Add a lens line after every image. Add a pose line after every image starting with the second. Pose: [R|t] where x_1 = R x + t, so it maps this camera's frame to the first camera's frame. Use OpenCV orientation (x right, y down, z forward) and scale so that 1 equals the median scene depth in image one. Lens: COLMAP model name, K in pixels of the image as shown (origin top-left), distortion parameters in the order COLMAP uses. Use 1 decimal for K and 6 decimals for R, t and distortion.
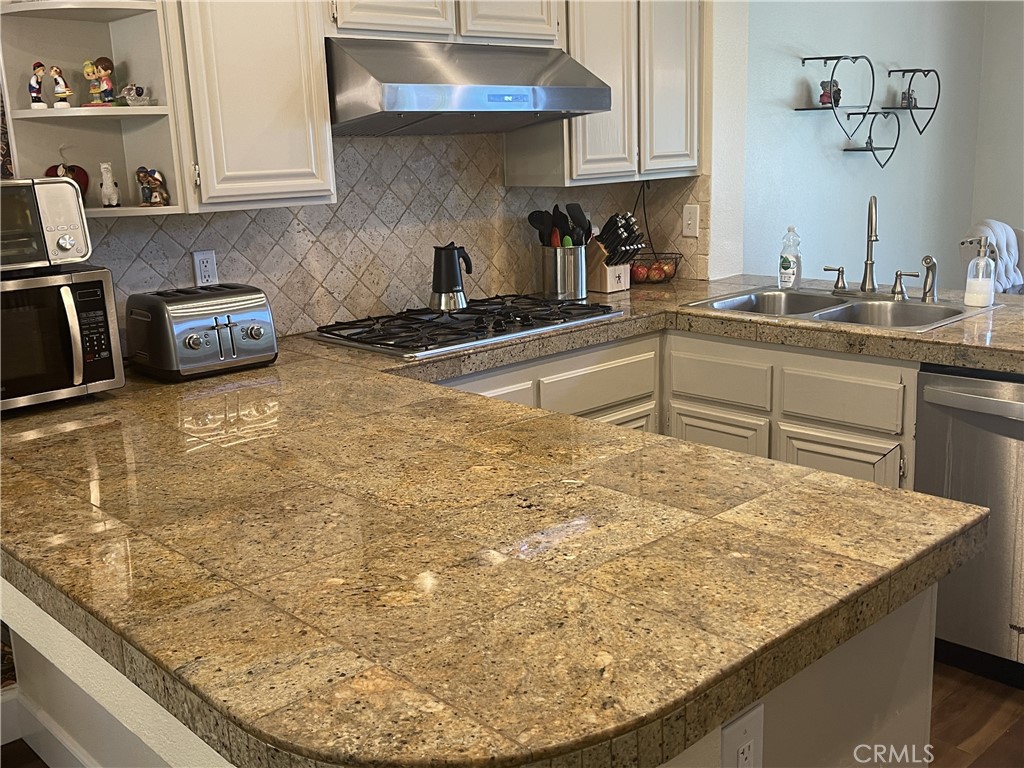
lens RADIAL K [[1028.2, 0, 511.3], [0, 1028.2, 390.3], [0, 0, 1]] dist [0.021973, 0.000000]
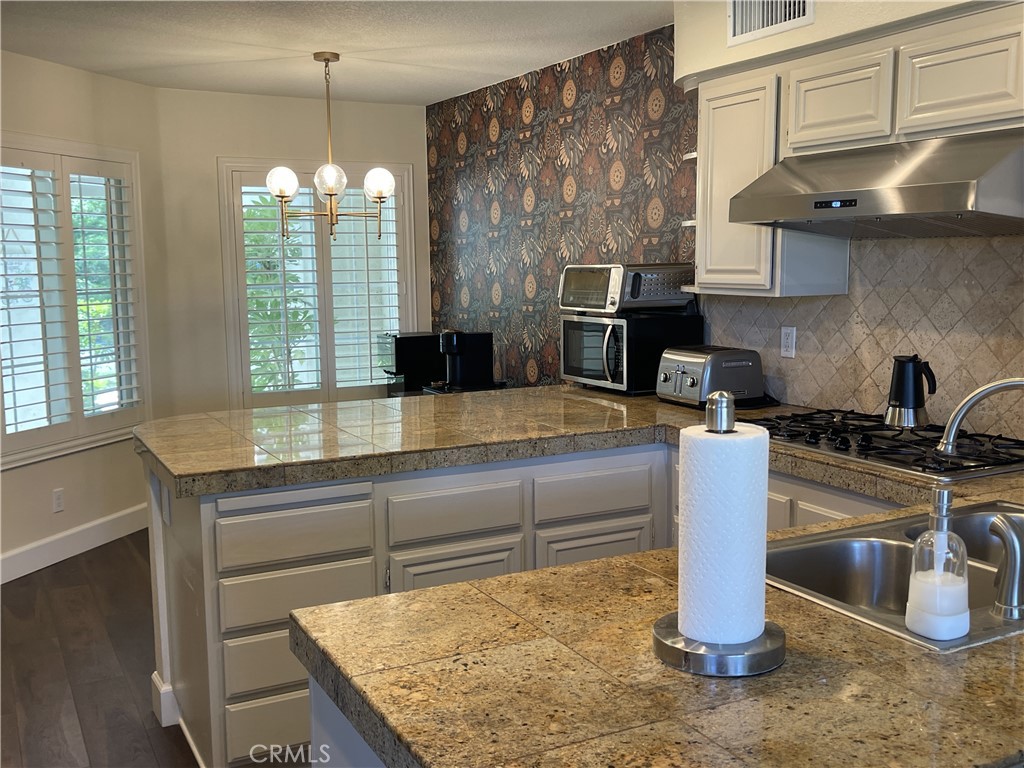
lens RADIAL K [[1028.2, 0, 516.0], [0, 1028.2, 380.8], [0, 0, 1]] dist [0.021973, 0.000000]
pose [[-0.268470, 0.153484, -0.950982, 0.915545], [-0.202939, 0.956056, 0.211595, -0.246376], [0.941668, 0.249799, -0.225524, 0.893968]]
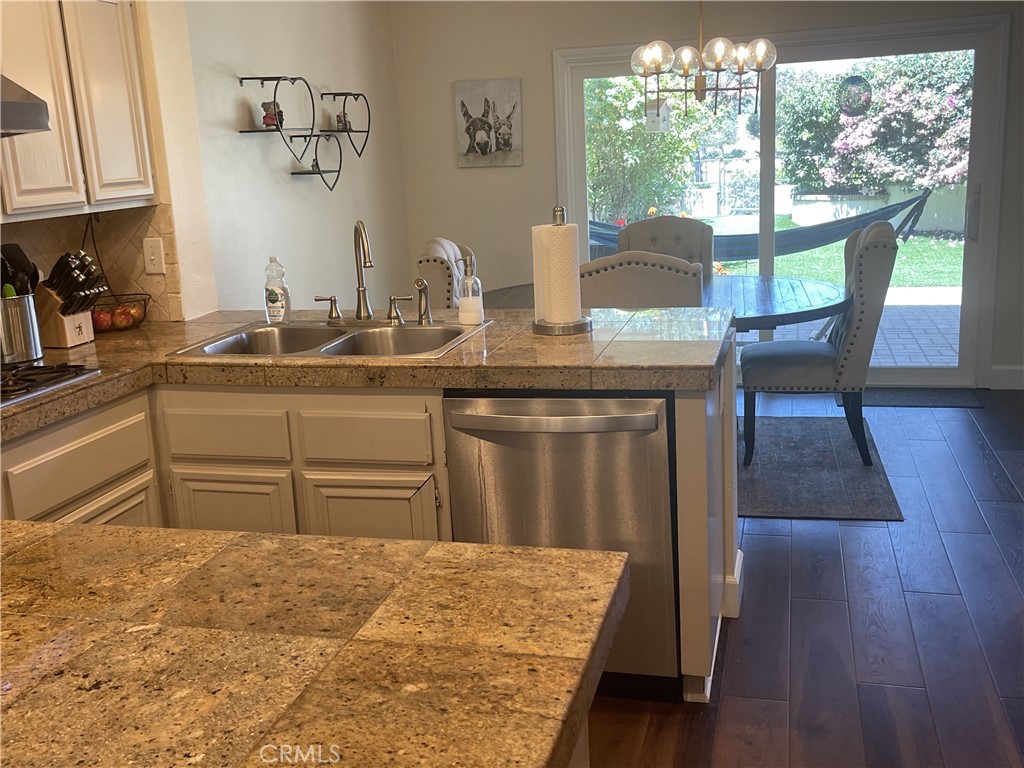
lens RADIAL K [[1028.2, 0, 512.4], [0, 1028.2, 385.8], [0, 0, 1]] dist [0.021973, 0.000000]
pose [[0.850121, -0.126437, 0.511183, -0.037256], [0.140074, 0.990069, 0.011936, -0.028318], [-0.507616, 0.061457, 0.859389, 0.119130]]
